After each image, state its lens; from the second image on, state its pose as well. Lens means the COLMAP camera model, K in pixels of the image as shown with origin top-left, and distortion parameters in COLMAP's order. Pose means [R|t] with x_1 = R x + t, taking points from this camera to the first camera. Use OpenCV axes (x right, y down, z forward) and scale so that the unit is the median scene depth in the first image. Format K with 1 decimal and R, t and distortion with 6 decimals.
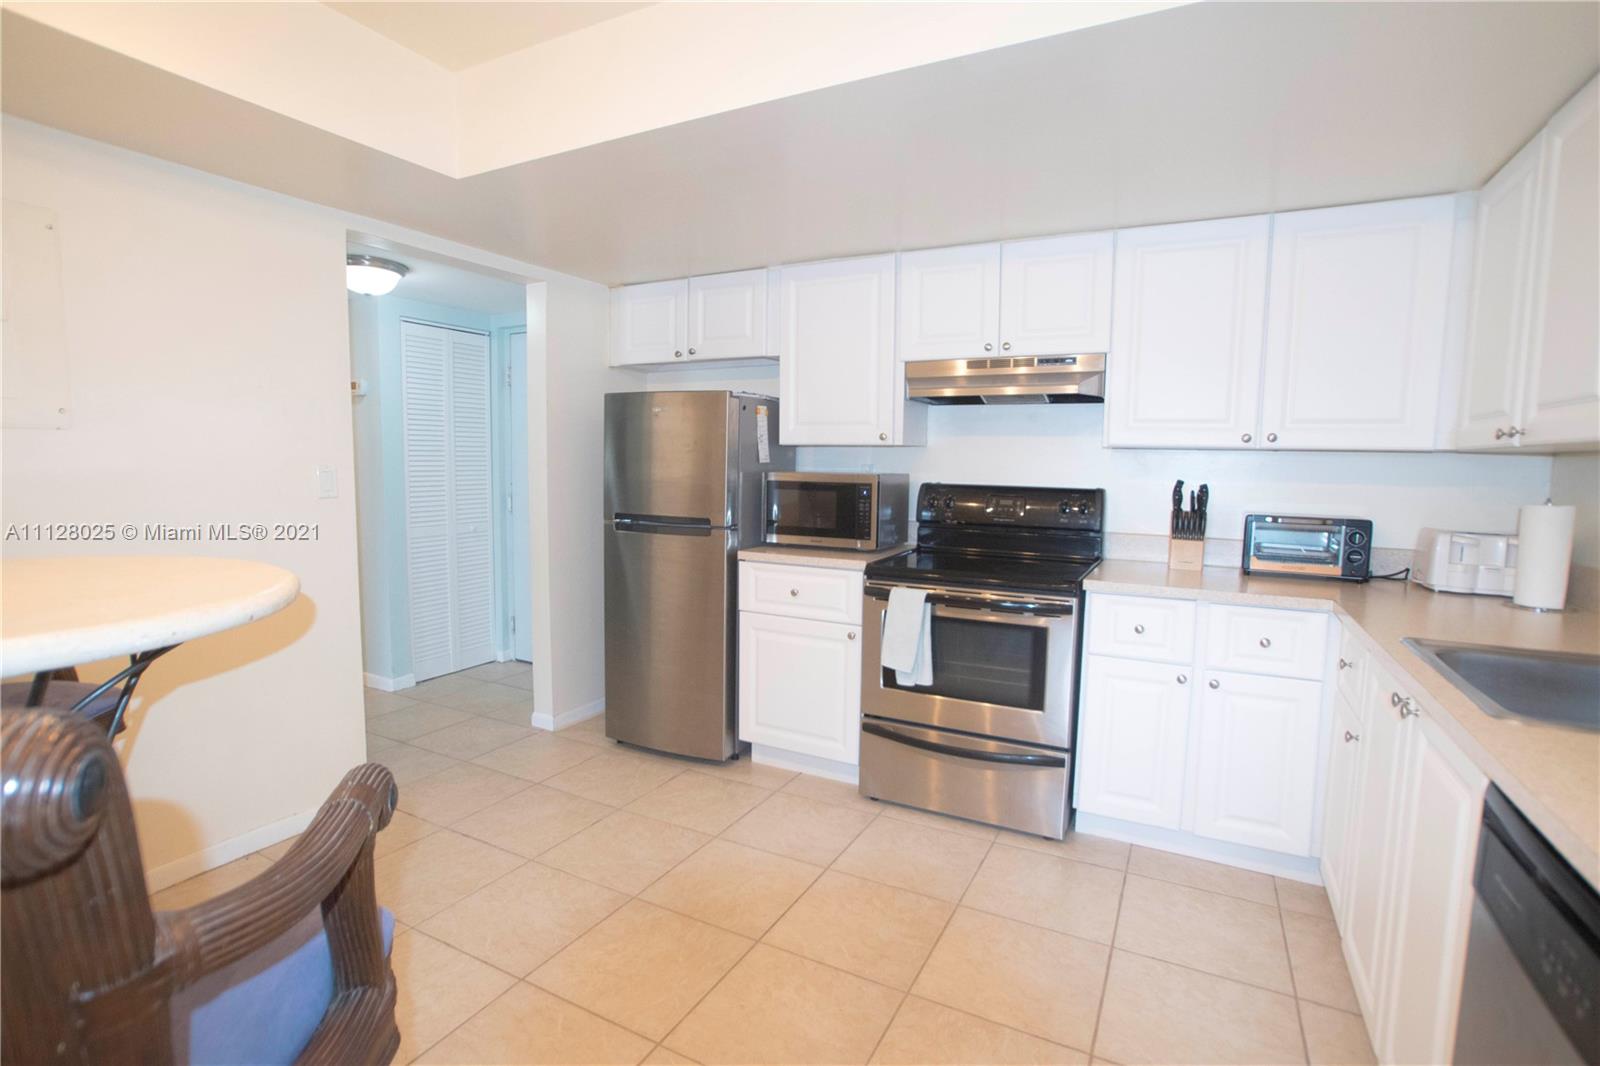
lens RADIAL K [[766.4, 0, 798.8], [0, 766.4, 527.0], [0, 0, 1]] dist [-0.072430, 0.036843]
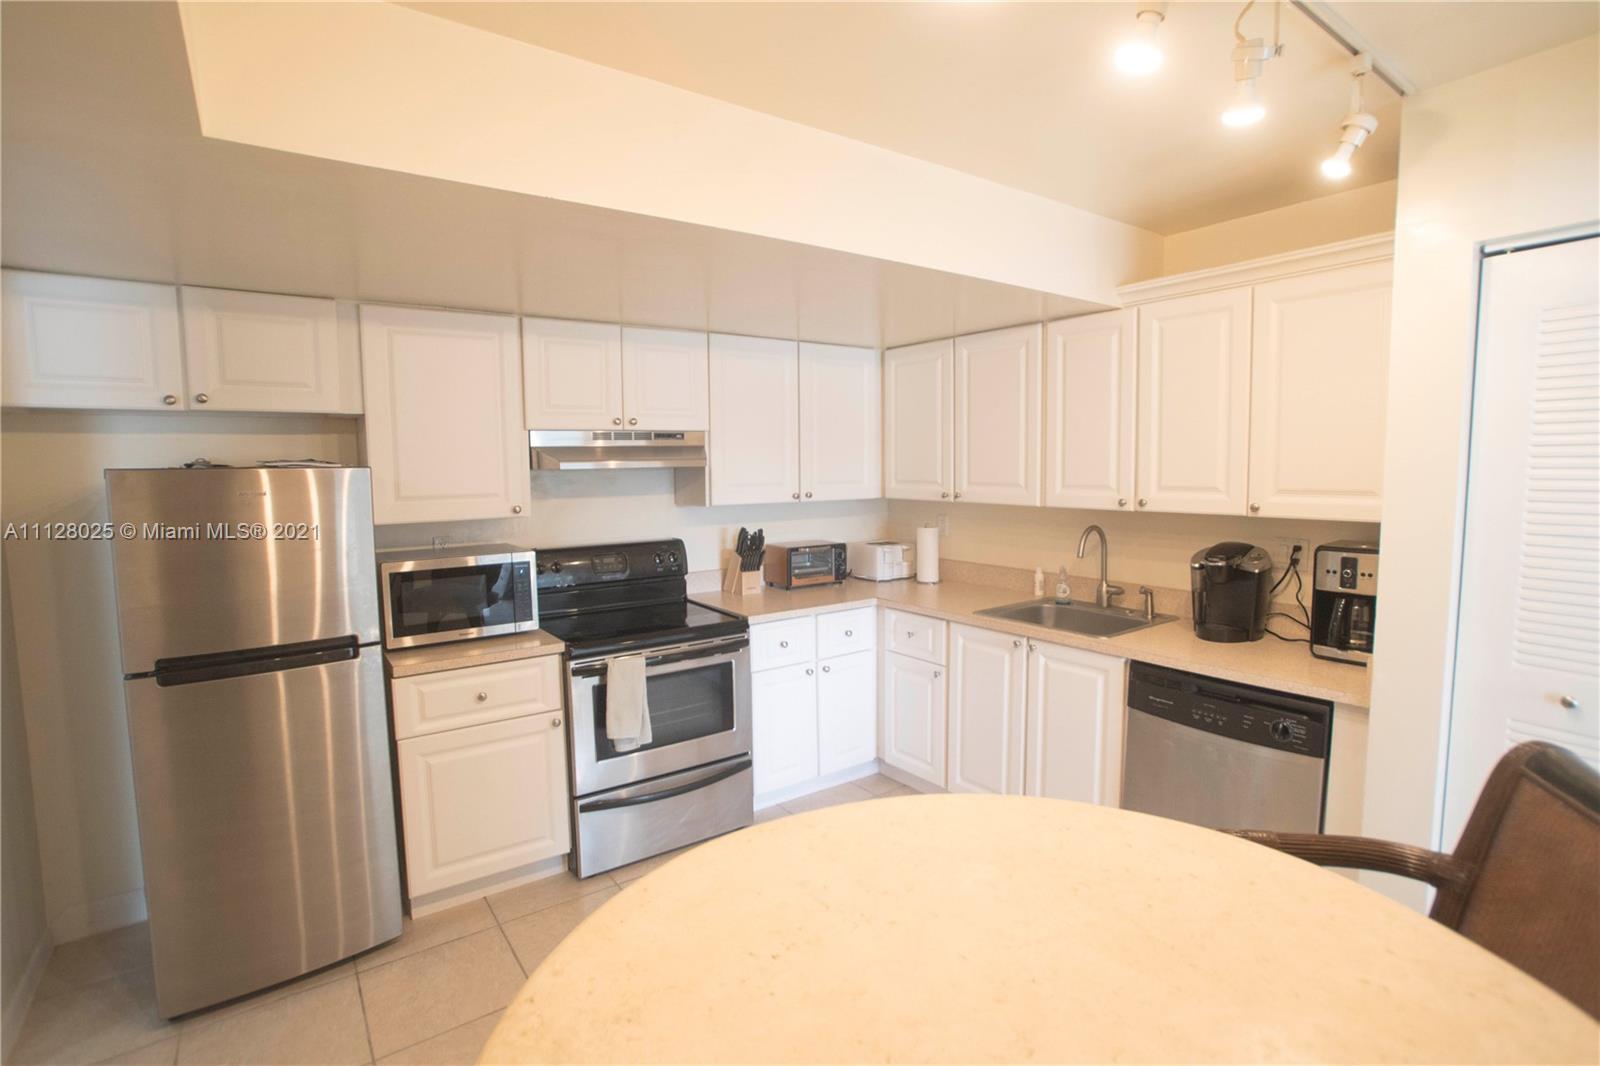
lens RADIAL K [[766.4, 0, 798.8], [0, 766.4, 527.0], [0, 0, 1]] dist [-0.072430, 0.036843]
pose [[0.452902, -0.093950, 0.886597, -0.630235], [0.103079, 0.993281, 0.052599, -0.122320], [-0.885582, 0.067567, 0.459543, 0.295689]]
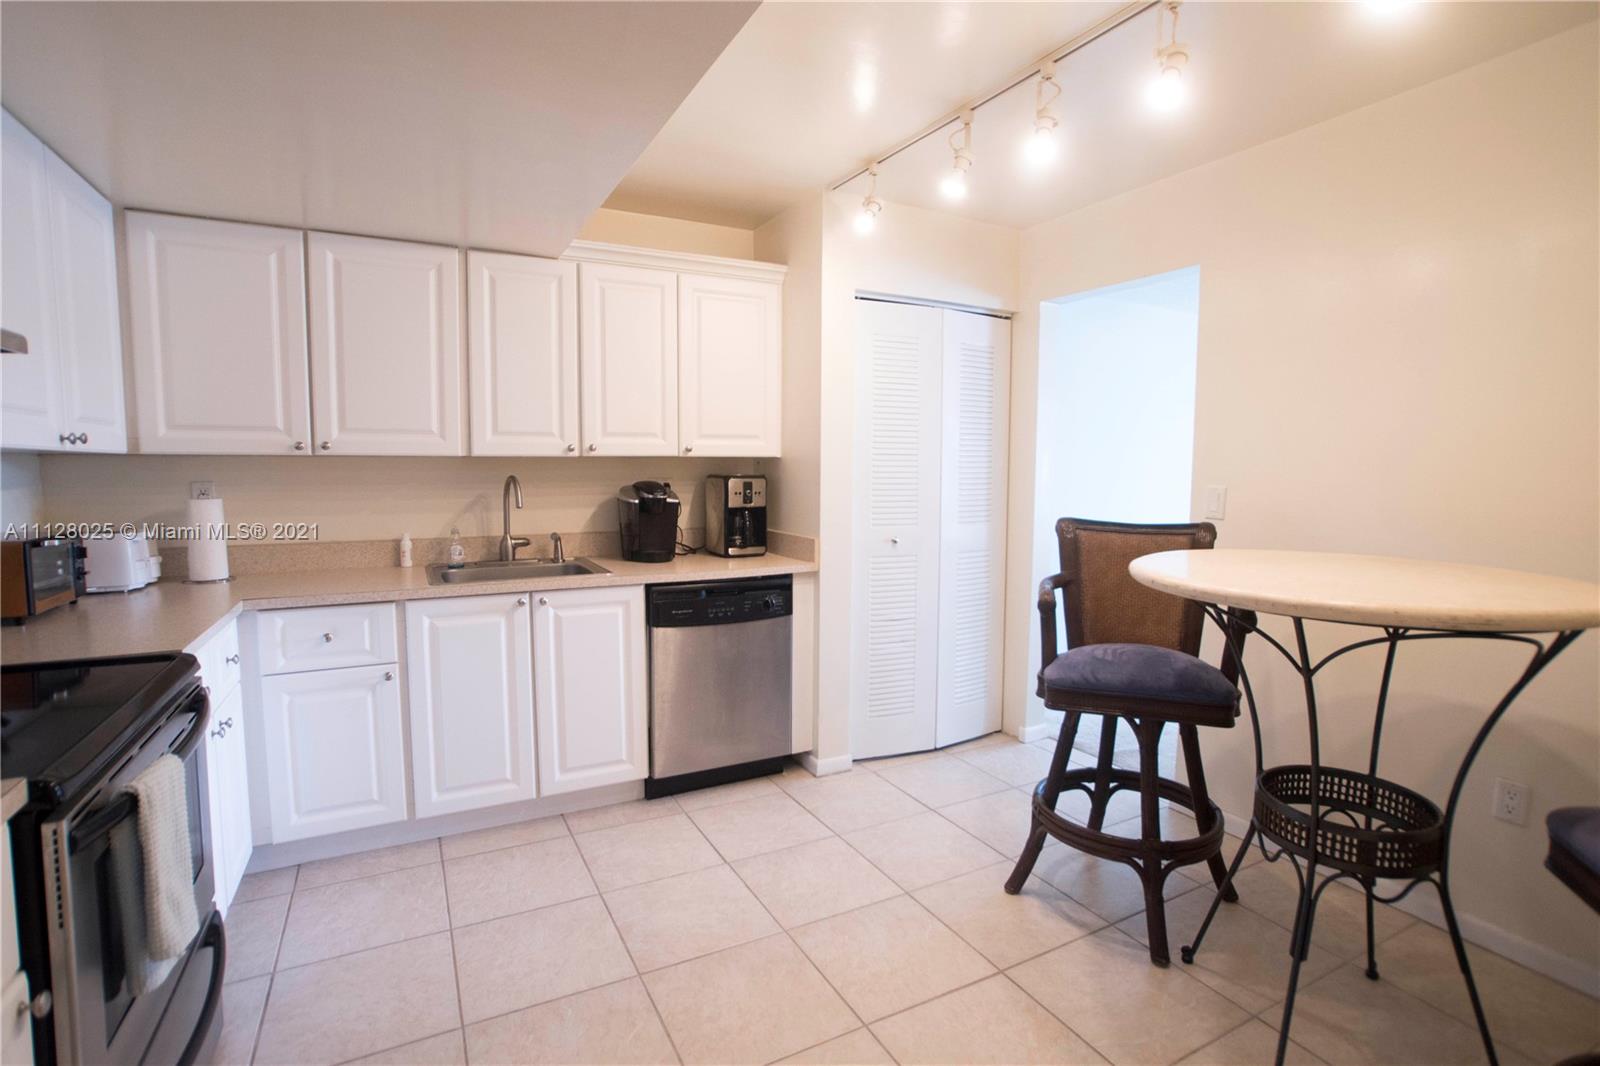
lens RADIAL K [[766.4, 0, 798.8], [0, 766.4, 527.0], [0, 0, 1]] dist [-0.072430, 0.036843]
pose [[-0.813968, -0.063390, 0.577441, -0.396681], [0.041892, 0.985035, 0.167185, -0.112037], [-0.579398, 0.160273, -0.799131, 1.075104]]
